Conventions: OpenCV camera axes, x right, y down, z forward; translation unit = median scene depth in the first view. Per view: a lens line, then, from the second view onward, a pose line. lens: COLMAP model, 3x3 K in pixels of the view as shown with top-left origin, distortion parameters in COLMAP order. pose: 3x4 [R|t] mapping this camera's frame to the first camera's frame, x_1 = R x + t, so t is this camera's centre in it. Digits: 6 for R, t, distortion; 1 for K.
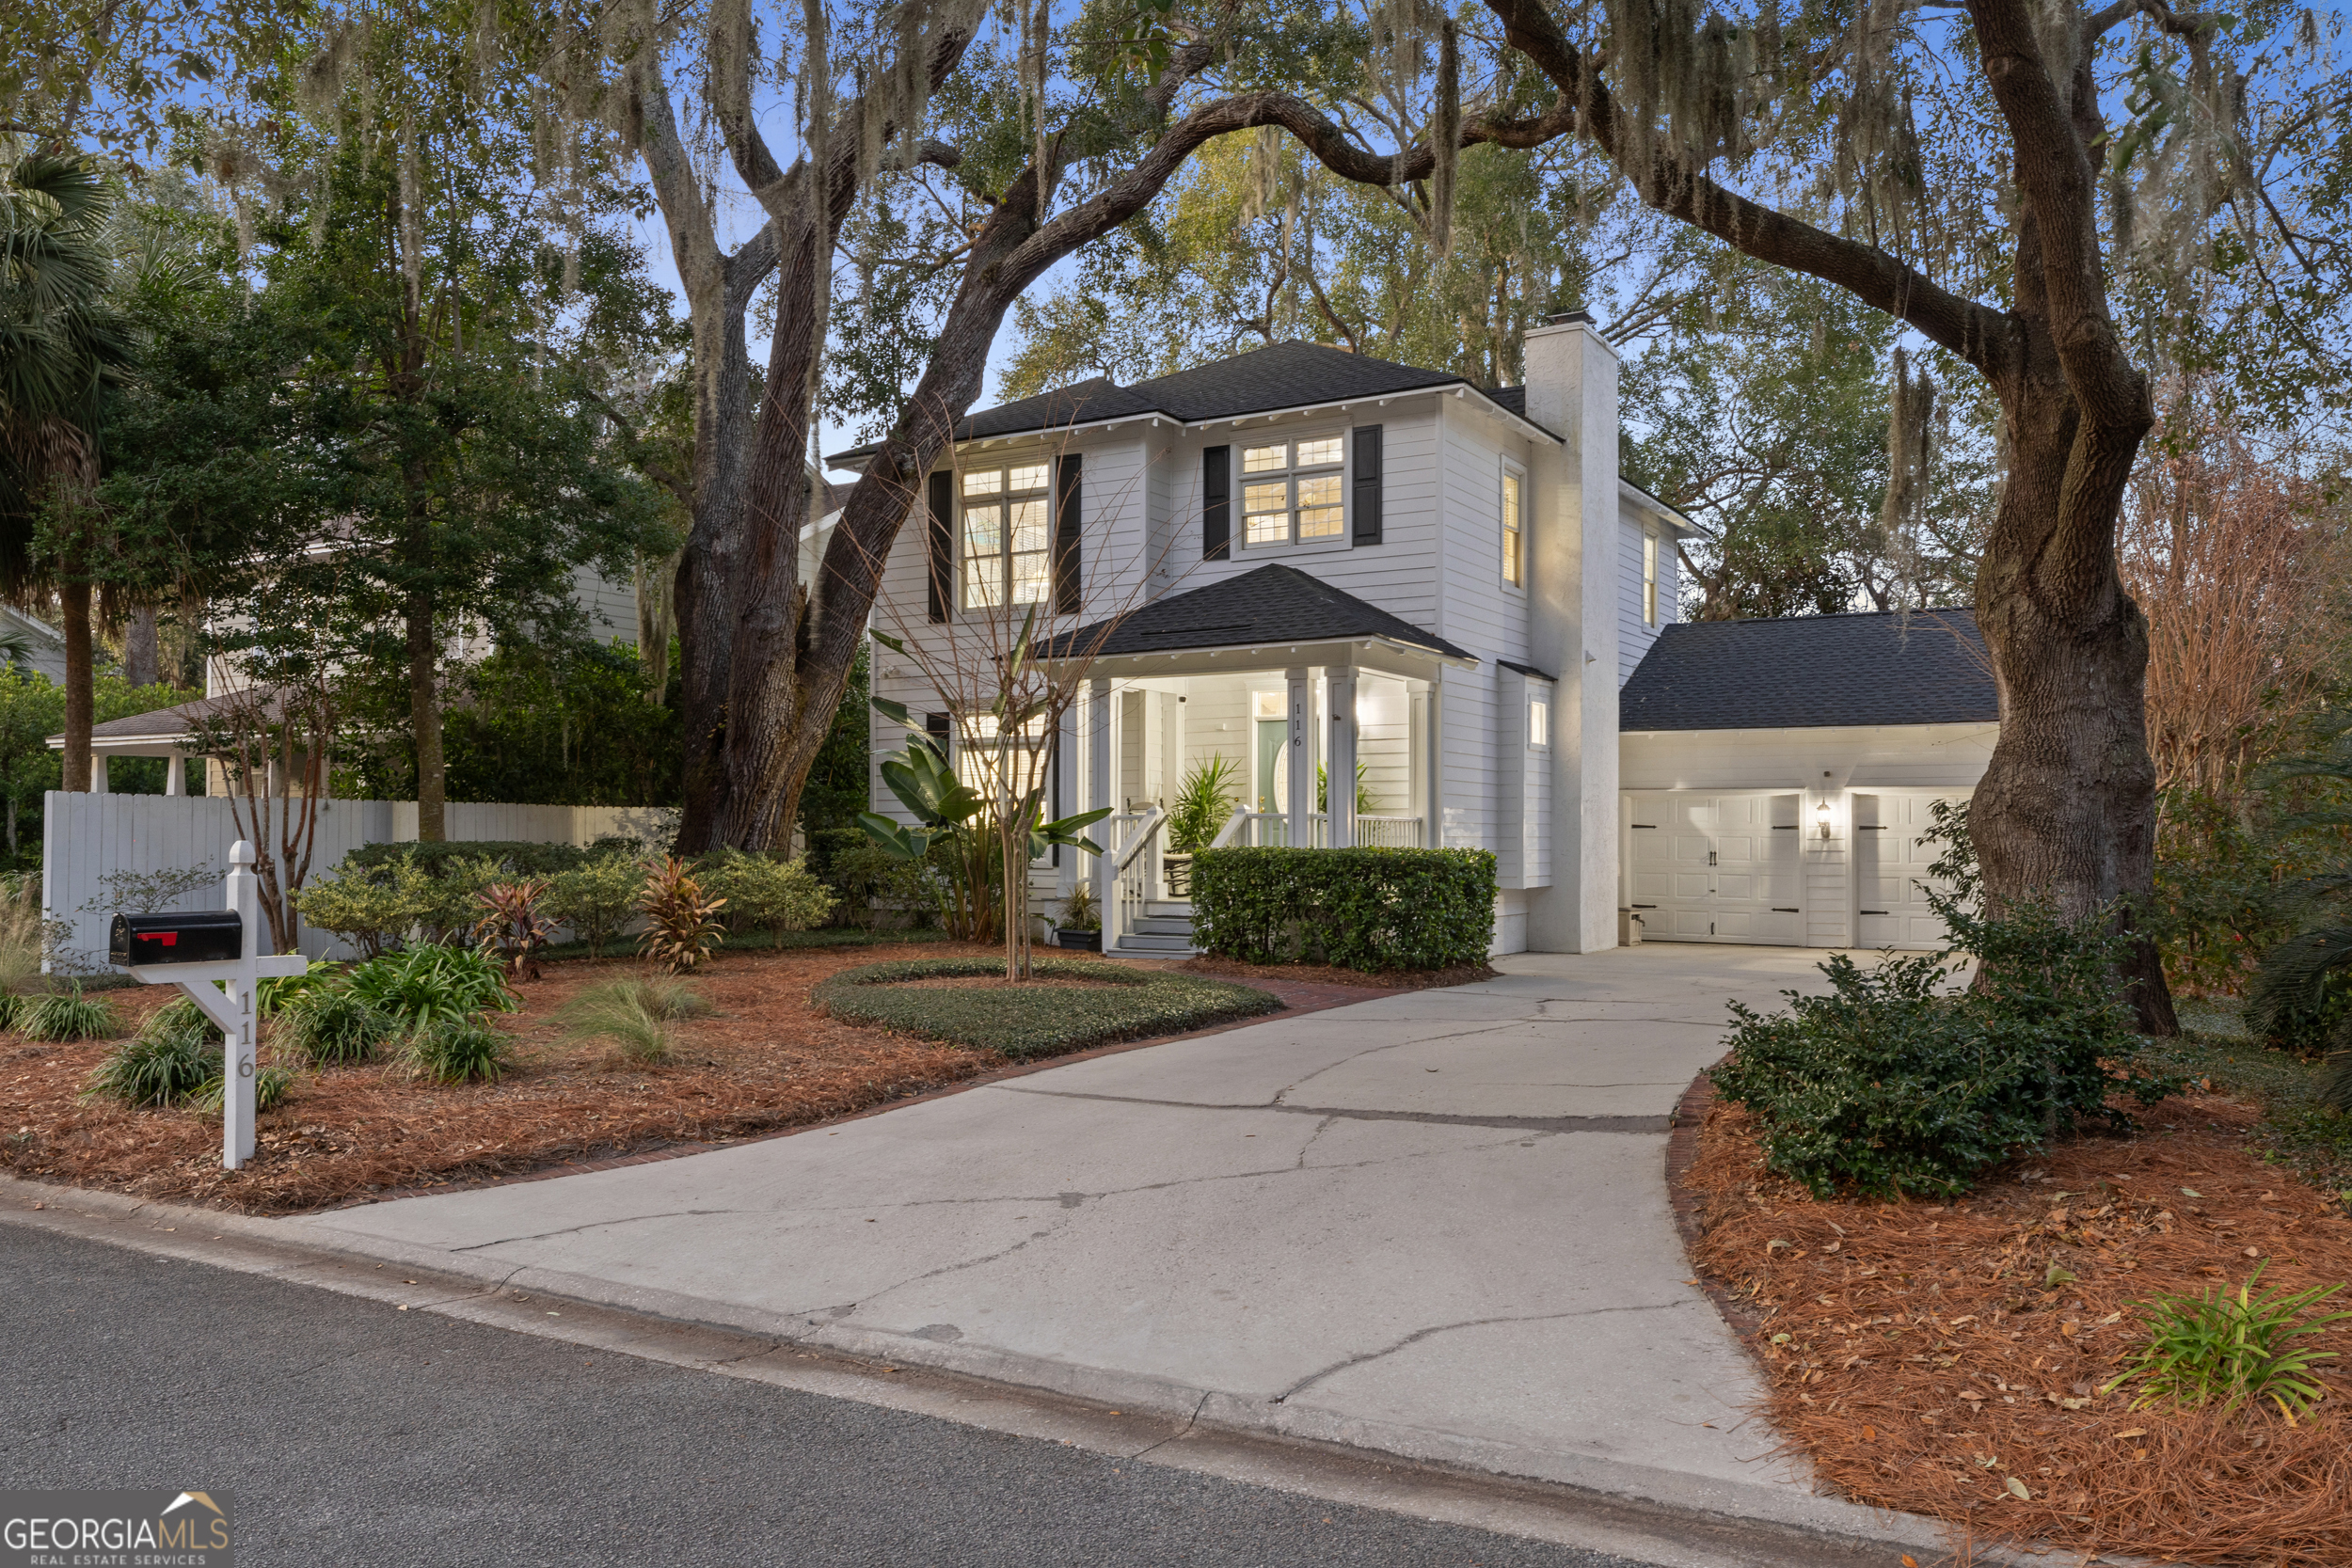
lens RADIAL K [[2000.7, 0, 1257.7], [0, 2000.7, 859.0], [0, 0, 1]] dist [-0.002400, -0.003623]
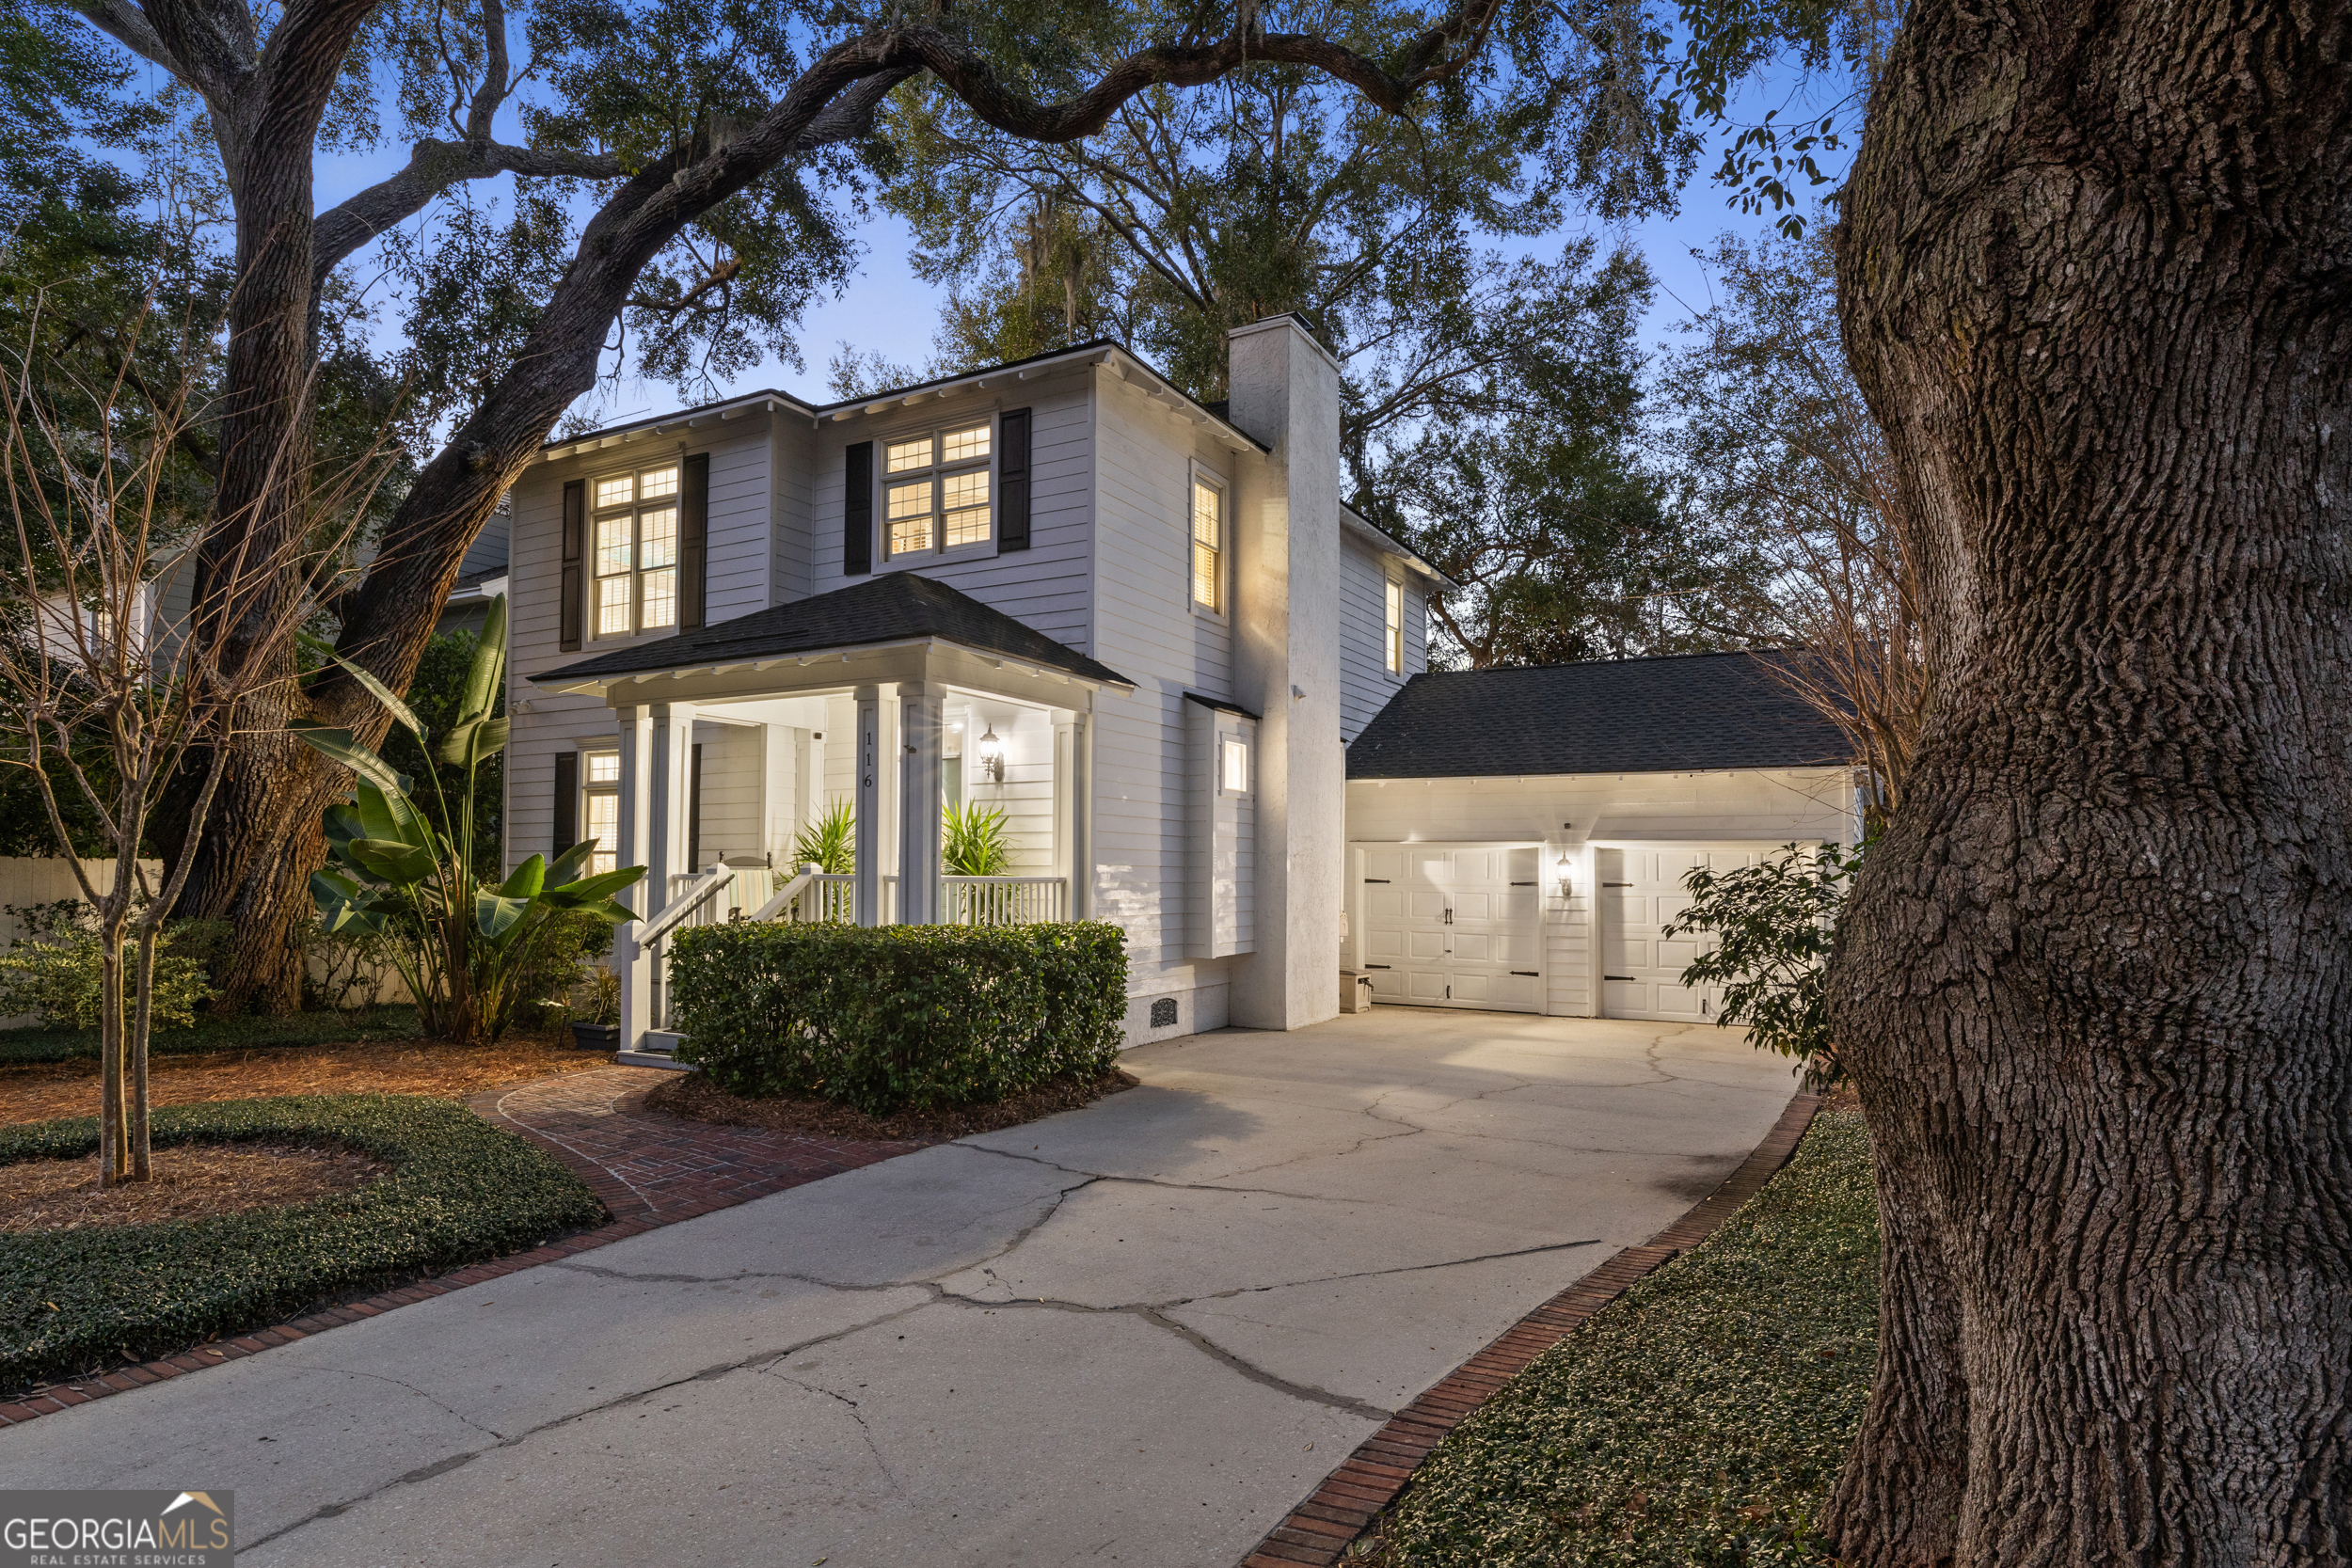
lens RADIAL K [[1302.8, 0, 1294.7], [0, 1302.8, 829.2], [0, 0, 1]] dist [-0.000047, 0.001286]
pose [[0.999154, 0.003813, 0.040940, 0.147406], [-0.002237, 0.999257, -0.038478, -0.019348], [-0.041056, 0.038354, 0.998420, 0.446272]]
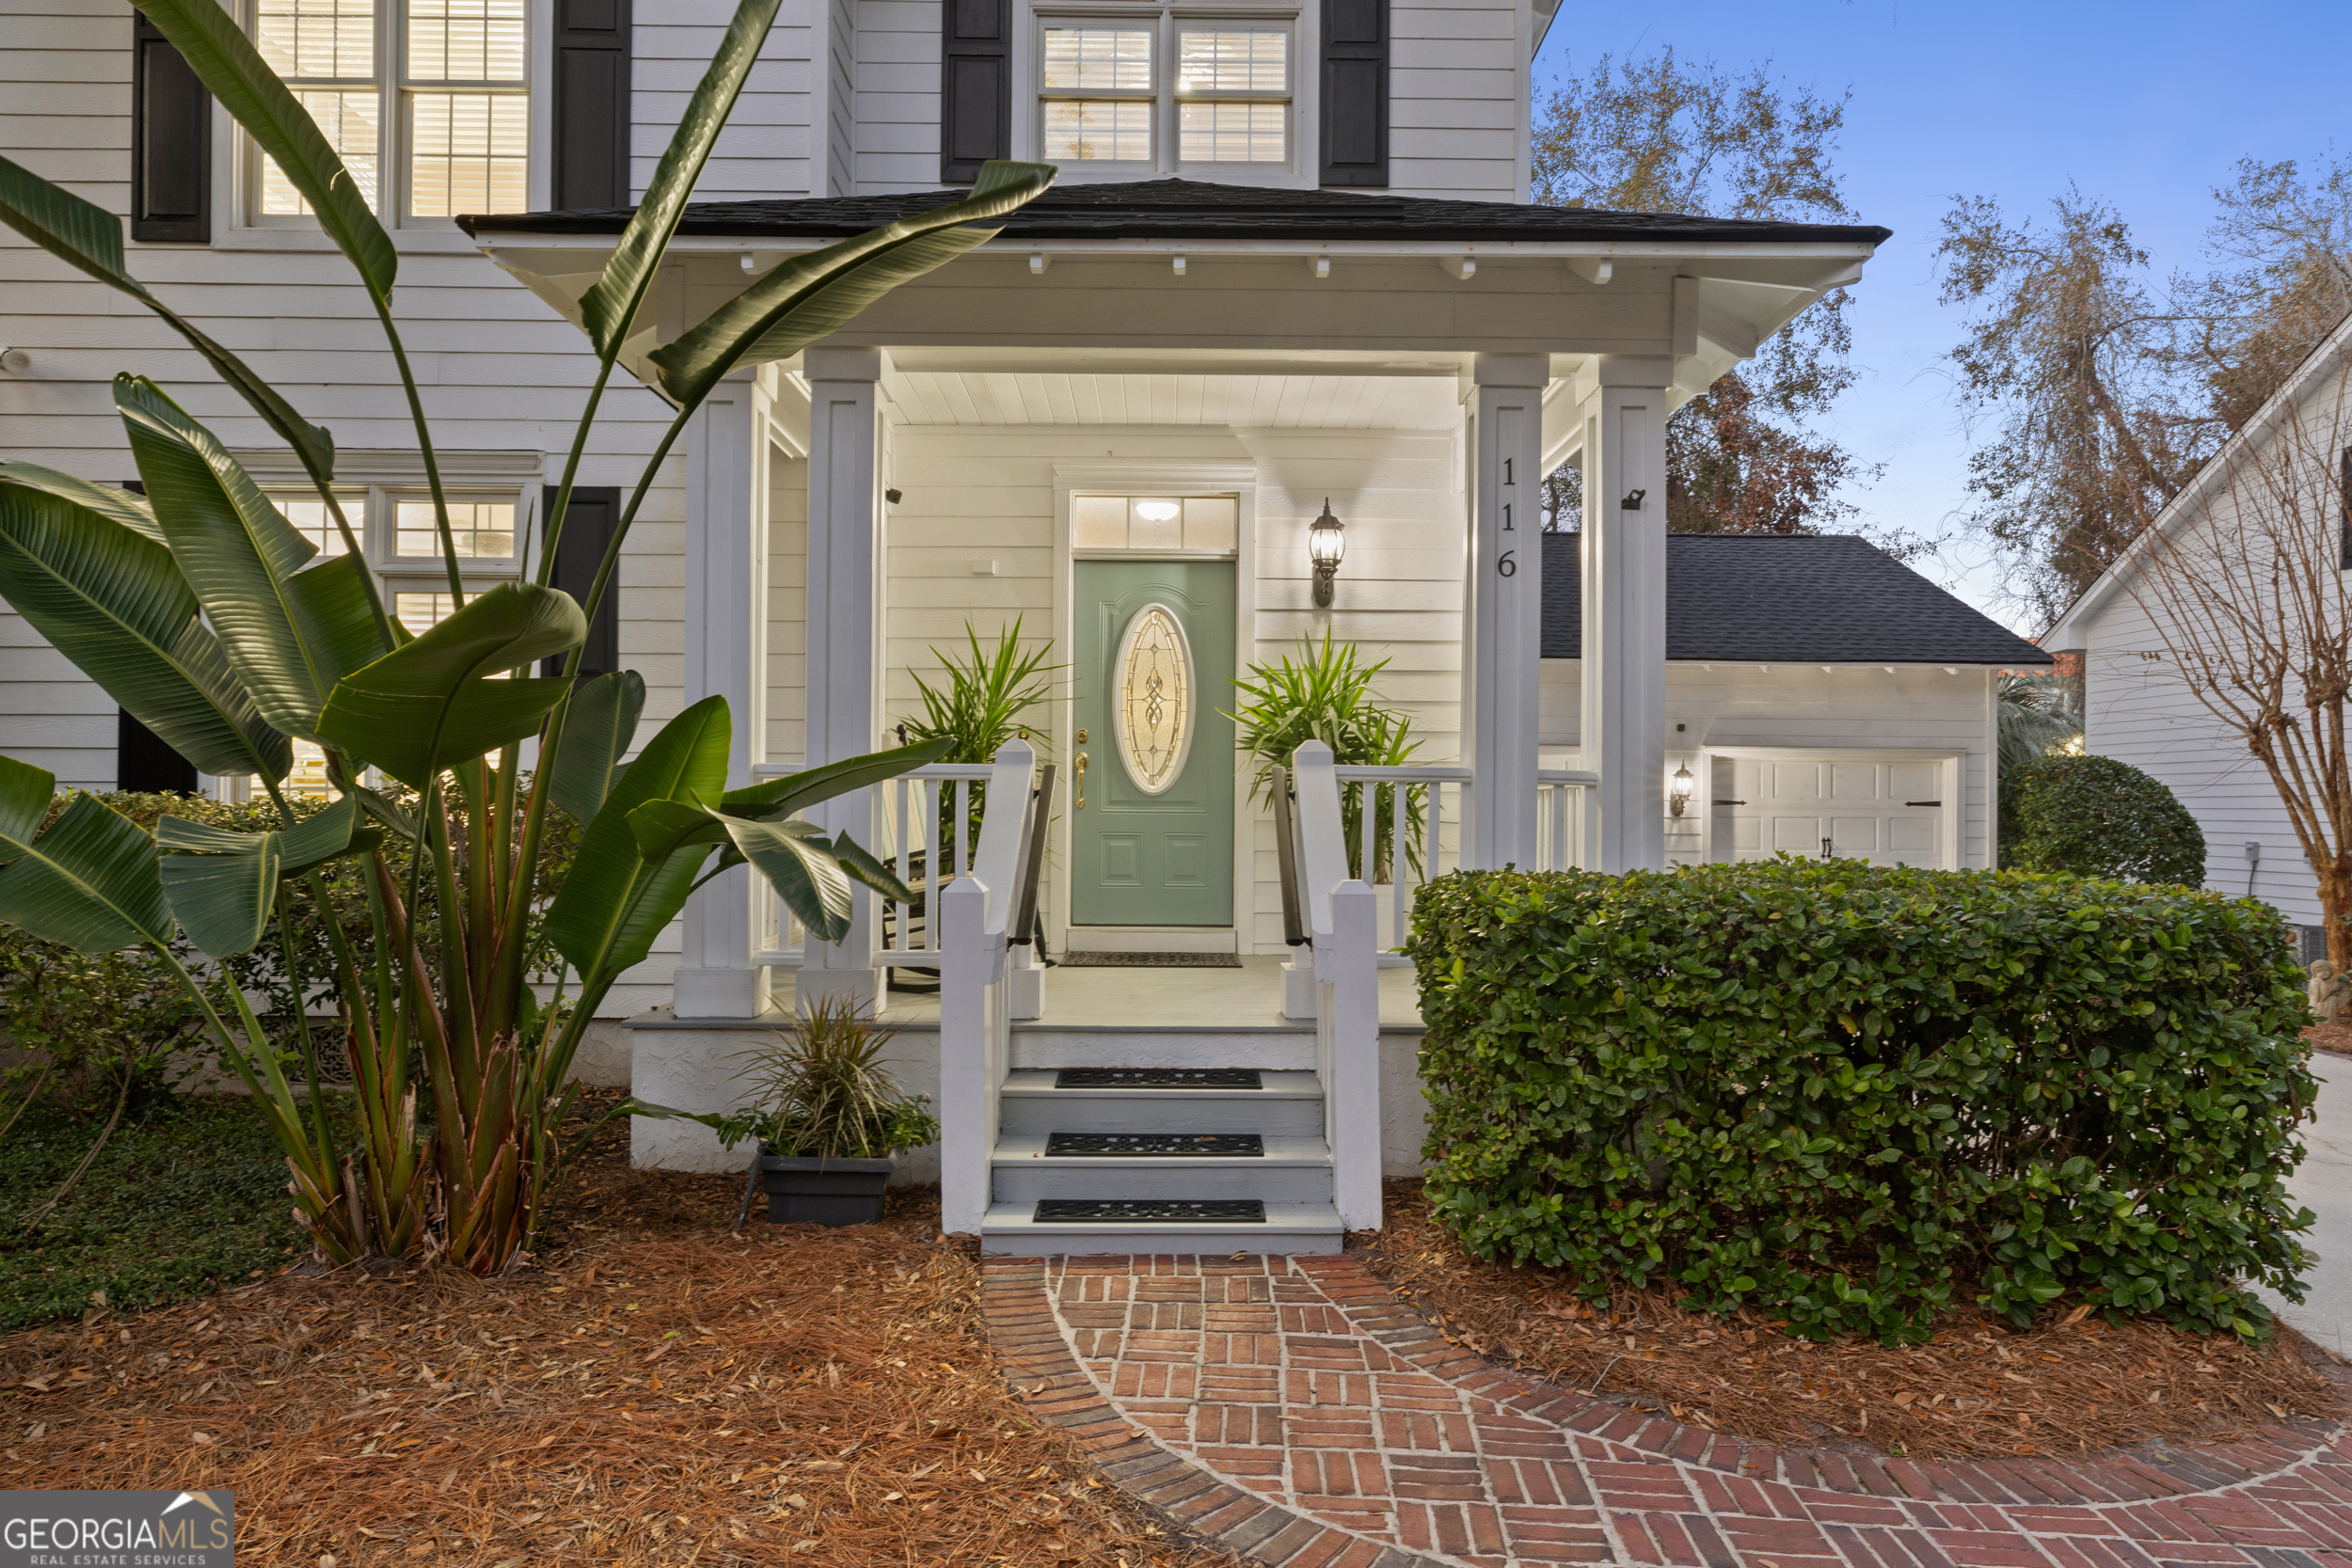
lens RADIAL K [[1327.6, 0, 1136.9], [0, 1327.6, 792.9], [0, 0, 1]] dist [0.001390, -0.000190]
pose [[0.859593, 0.007274, 0.510928, -0.139768], [0.000010, 0.999898, -0.014252, -0.013292], [-0.510979, 0.012256, 0.859506, 0.750144]]
